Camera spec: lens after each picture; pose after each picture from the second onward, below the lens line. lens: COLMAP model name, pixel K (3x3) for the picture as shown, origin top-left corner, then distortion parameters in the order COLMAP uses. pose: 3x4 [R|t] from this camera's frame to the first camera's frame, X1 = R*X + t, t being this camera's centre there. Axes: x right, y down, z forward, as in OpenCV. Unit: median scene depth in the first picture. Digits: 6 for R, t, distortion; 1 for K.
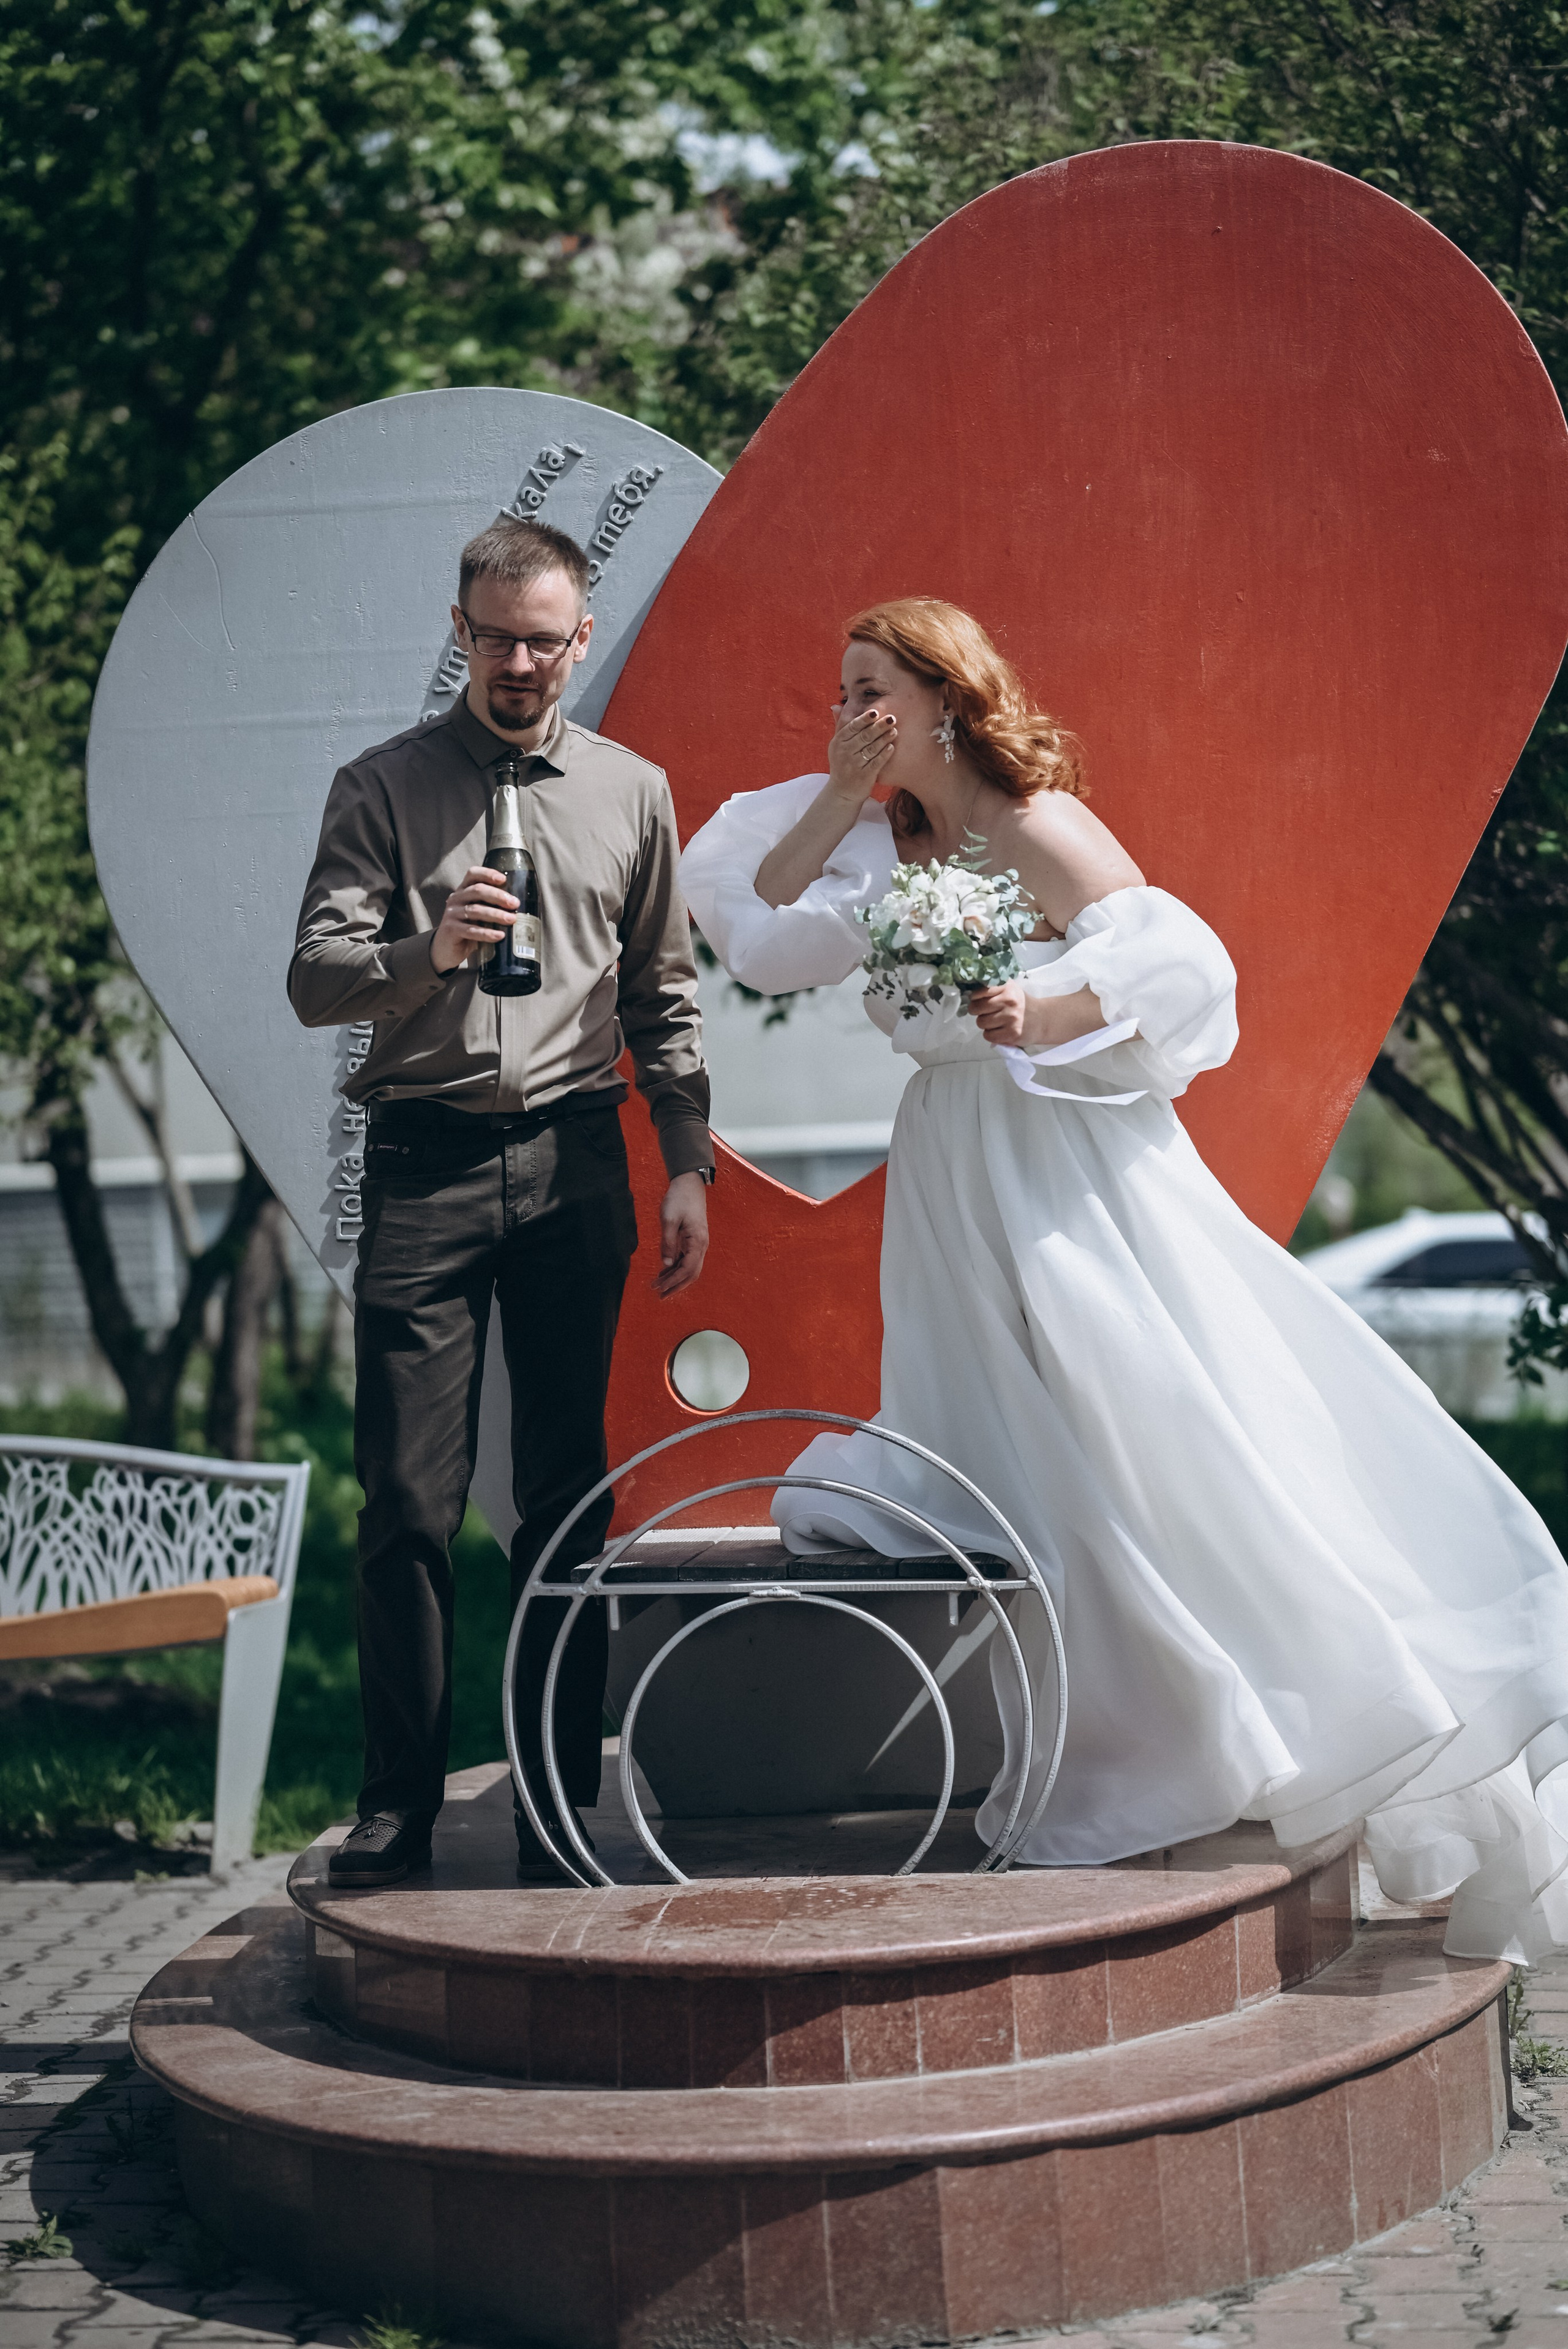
lens RADIAL K [[6101.0, 0, 790.0], [0, 6101.0, 1113.0], [0, 0, 1]] dist [-0.024236, -0.037455]
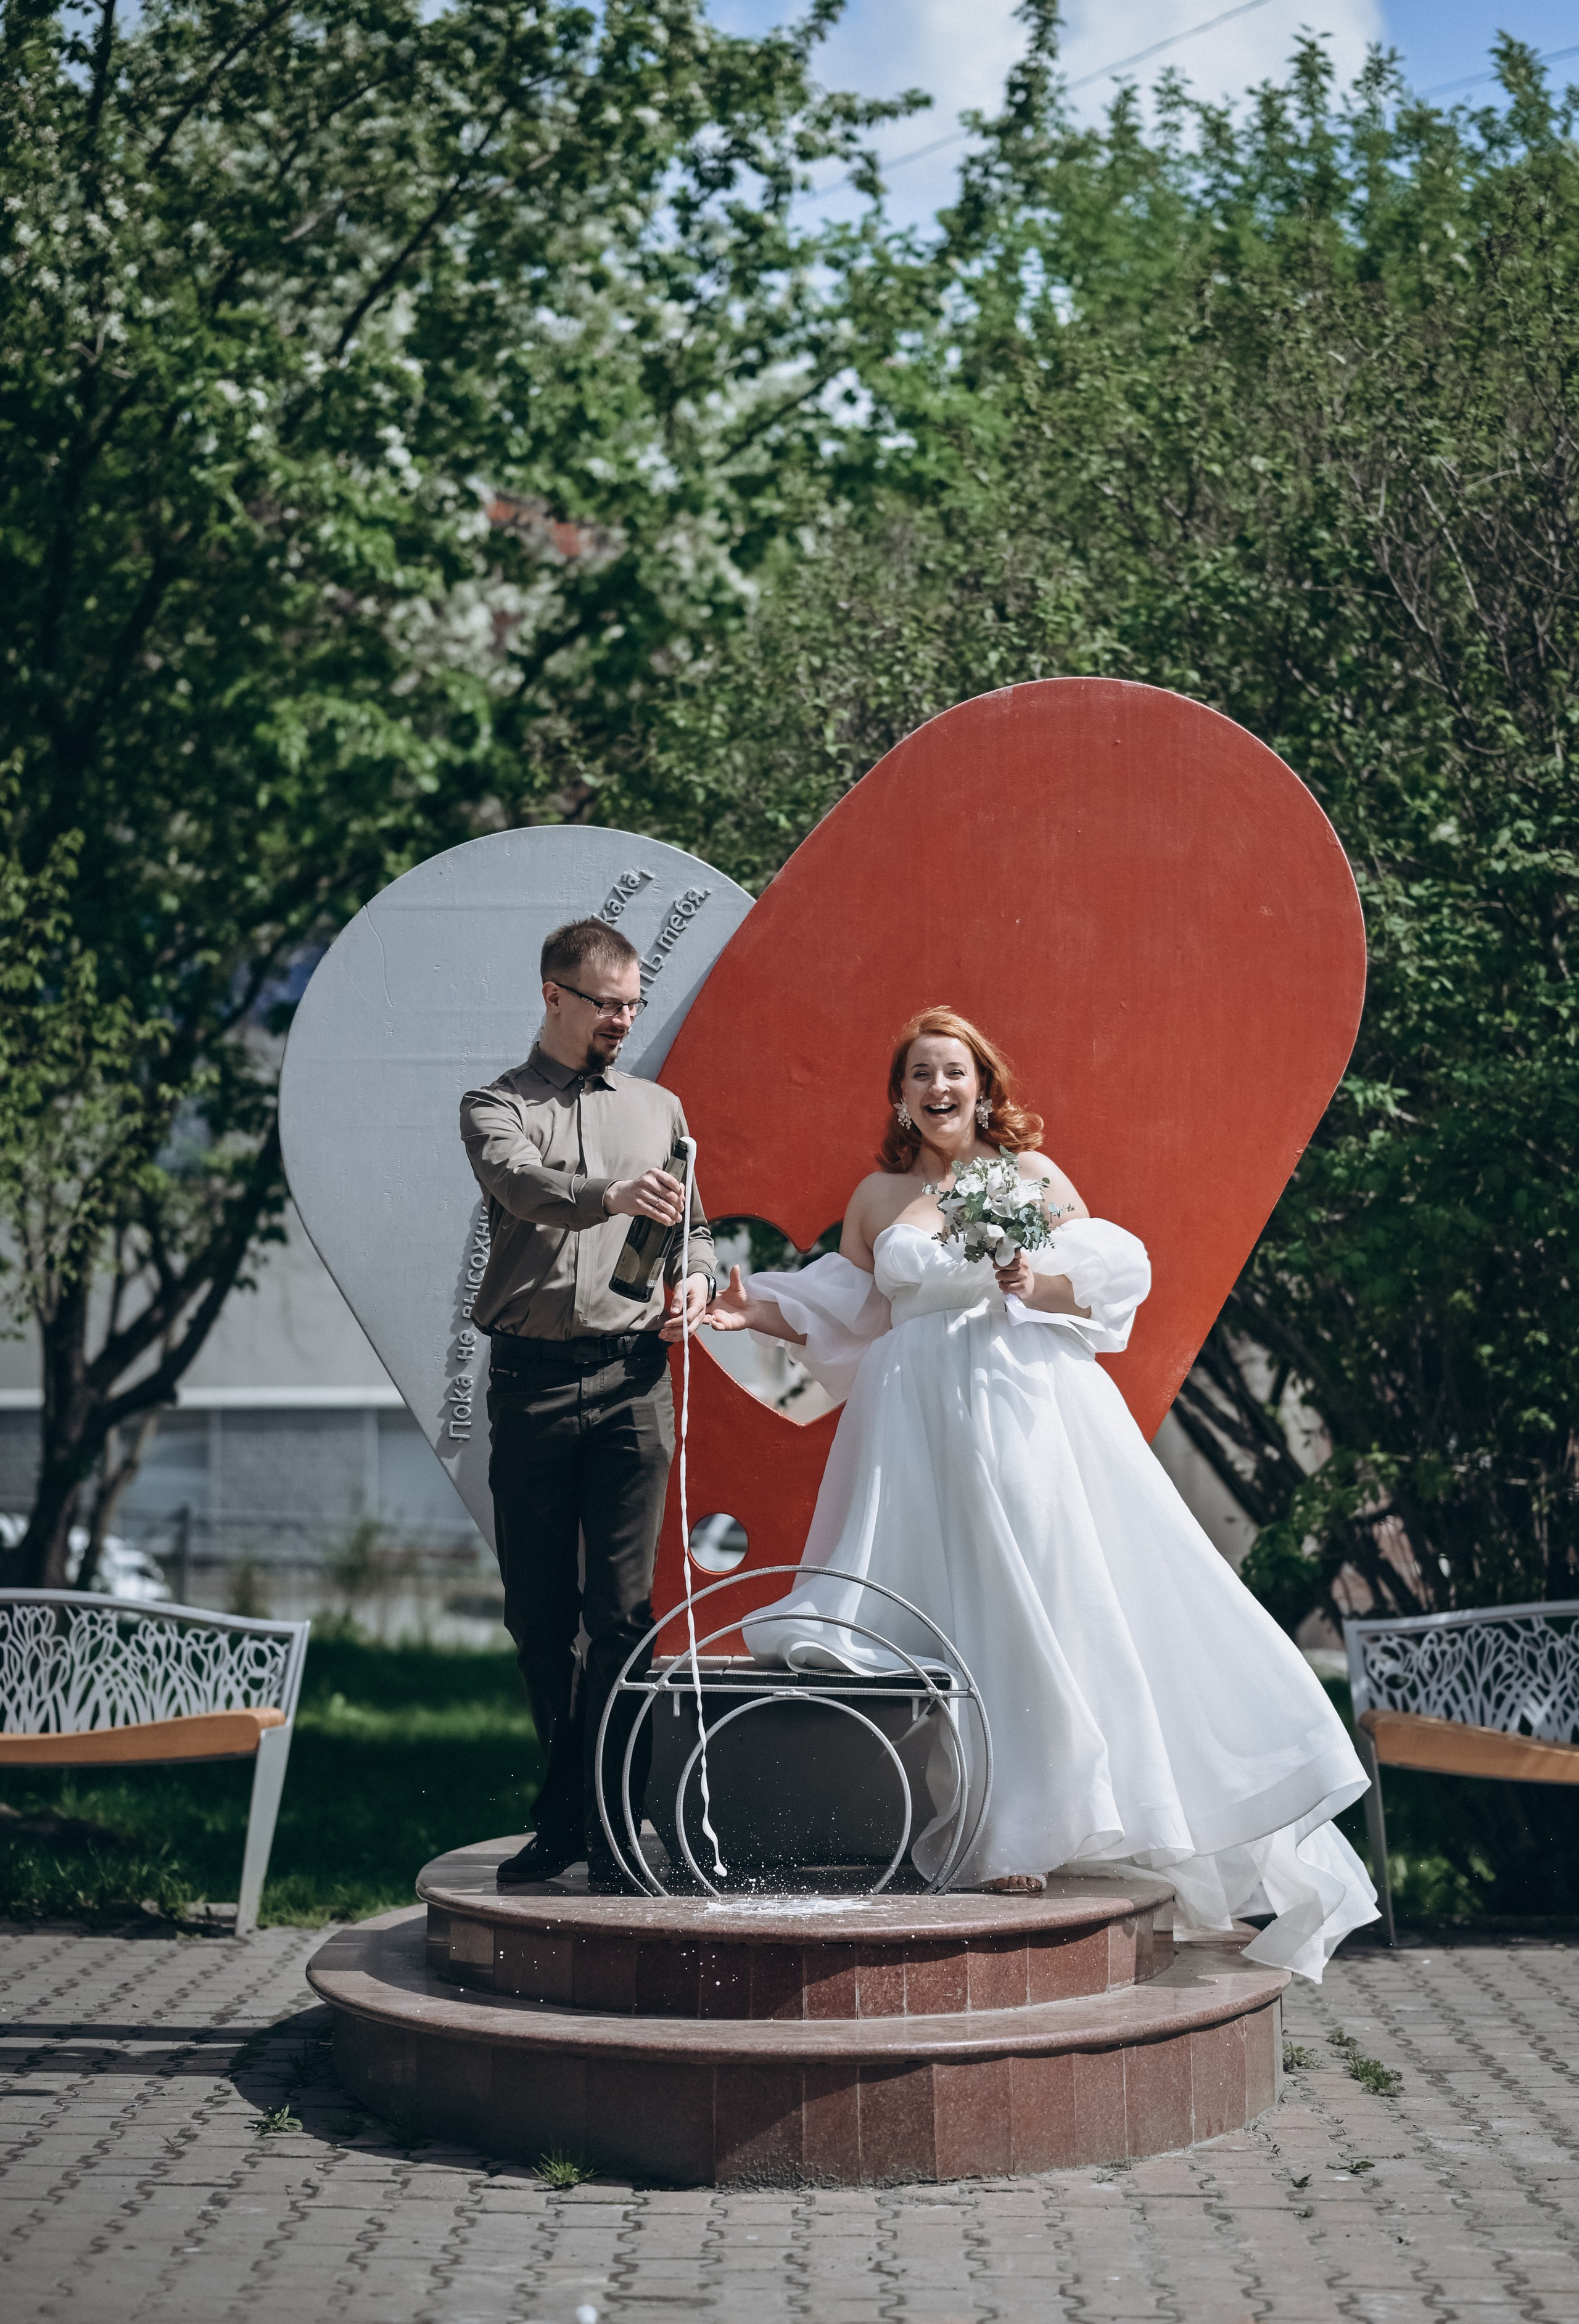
lens RADIAL K [[6881.6, 0, 789.5], [0, 6881.6, 1162.0], [0, 0, 1]] dist [0.029006, -1.128826]
pose [[0.995275, 0.044616, 0.086242, -0.135701], [-0.041688, 0.998501, -0.035463, 0.010633], [-0.087695, 0.031700, 0.995643, -0.559753]]
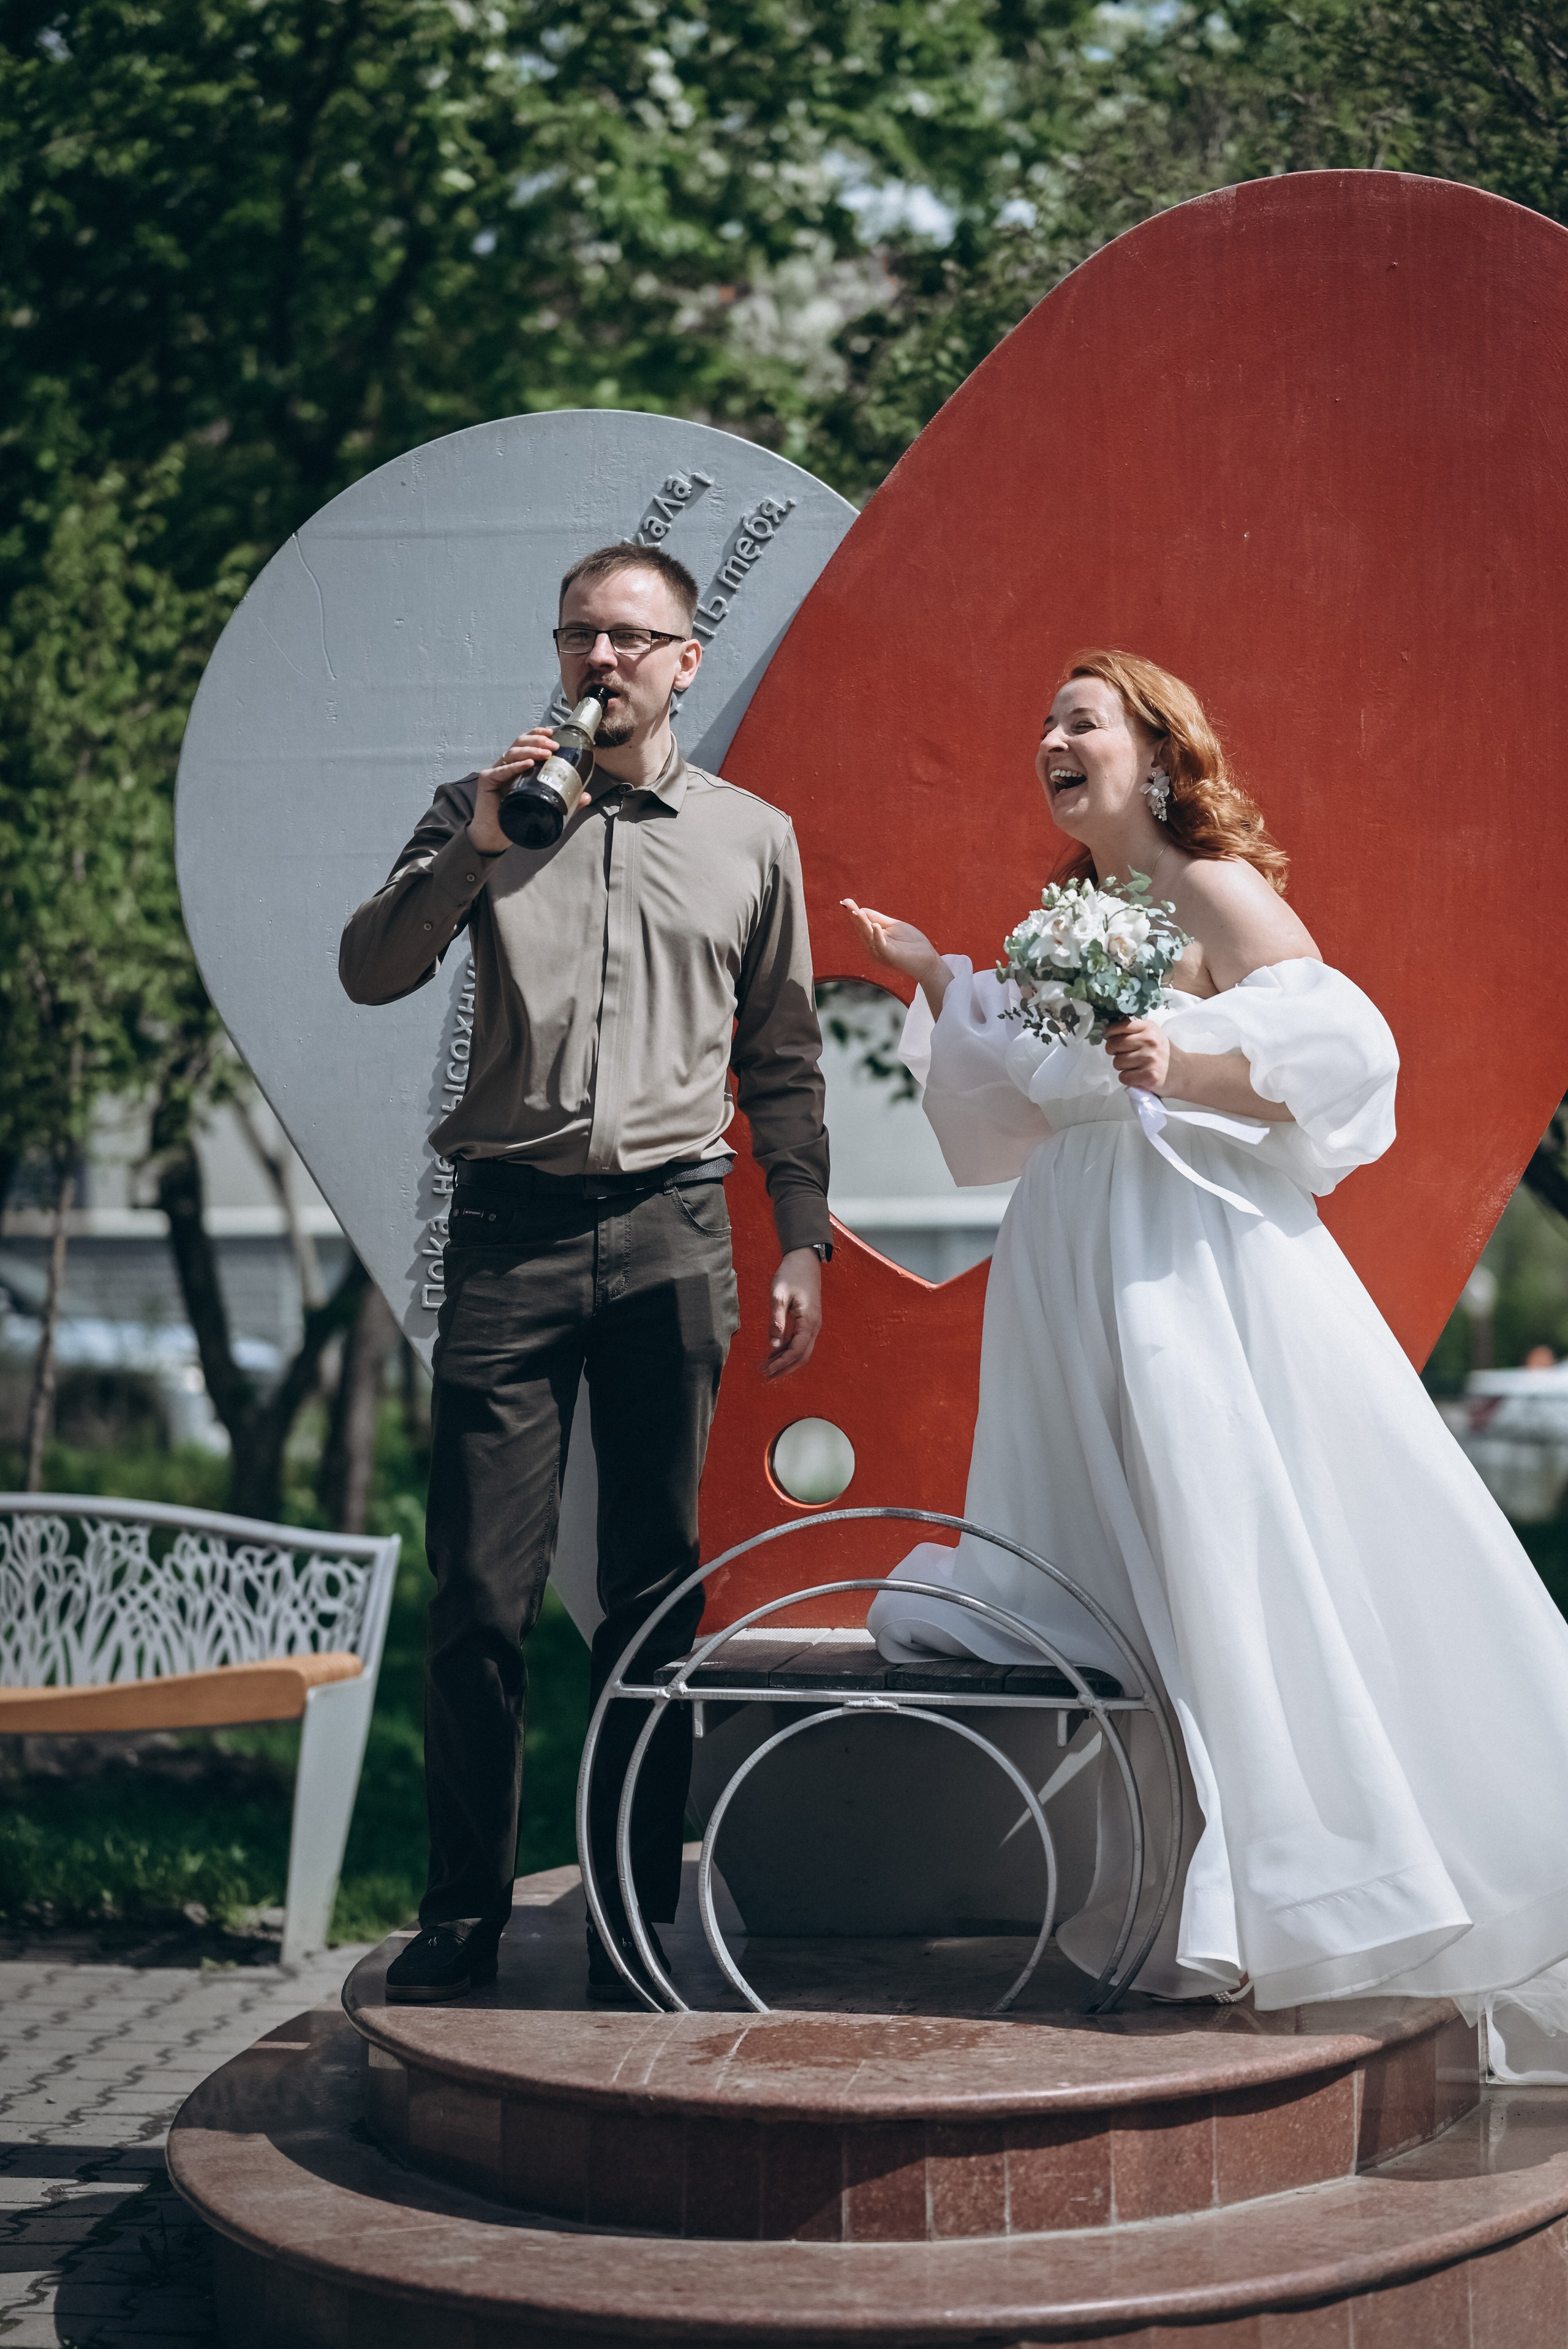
lens RADIAL K [[6001.5, 0, 777.3], [0, 6001.5, 1108.0], [0, 0, 1]] dist [-0.028662, 0.236803]
pose [[0.999081, 0.033218, -0.027089, 0.004621], [-0.033538, 0.999372, -0.011478, -0.001296], [0.026690, 0.012376, 0.999567, 0.074856]]
